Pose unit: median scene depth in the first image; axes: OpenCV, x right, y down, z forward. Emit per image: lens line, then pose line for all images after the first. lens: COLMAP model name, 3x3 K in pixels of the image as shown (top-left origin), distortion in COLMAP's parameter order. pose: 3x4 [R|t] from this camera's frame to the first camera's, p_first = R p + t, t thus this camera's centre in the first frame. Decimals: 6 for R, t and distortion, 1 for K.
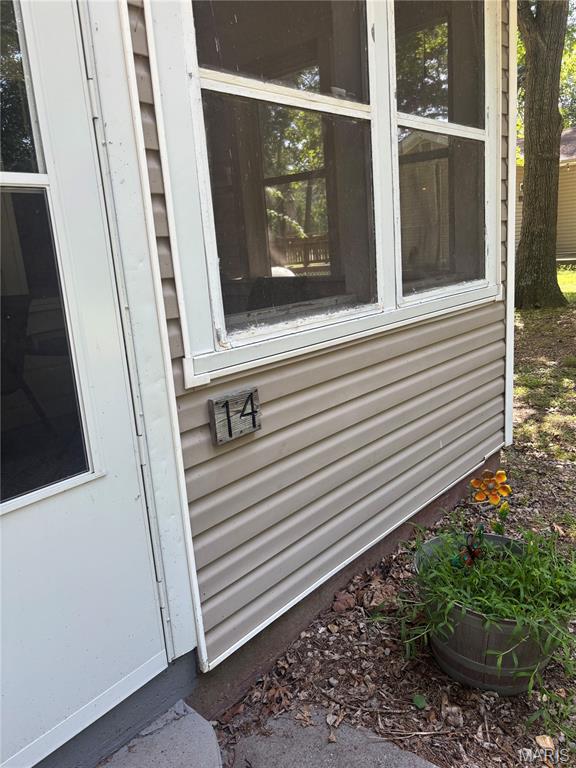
lens RADIAL K [[586.5, 0, 287.7], [0, 586.5, 384.8], [0, 0, 1]] dist [0.072451, -0.071685]
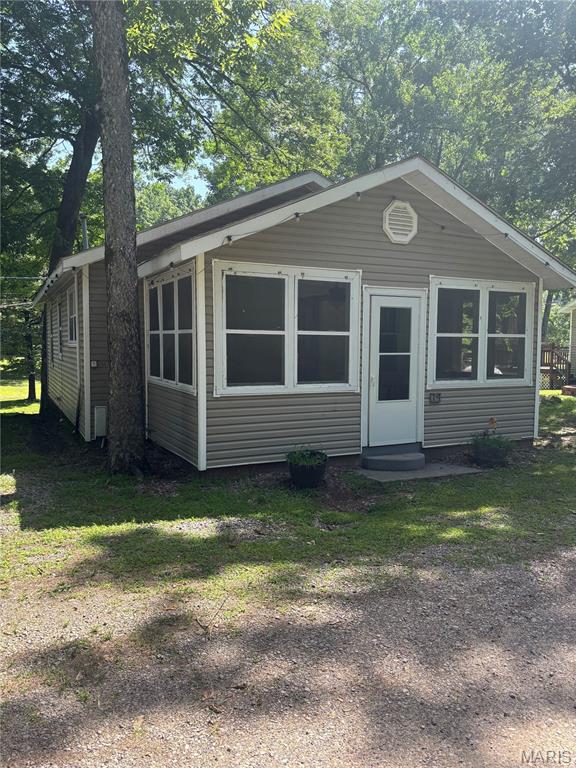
lens RADIAL K [[586.5, 0, 287.0], [0, 586.5, 387.9], [0, 0, 1]] dist [0.072451, -0.071685]
pose [[0.917257, 0.107179, -0.383605, 0.669113], [-0.157856, 0.982069, -0.103068, 0.690473], [0.365679, 0.155094, 0.917728, -4.090381]]
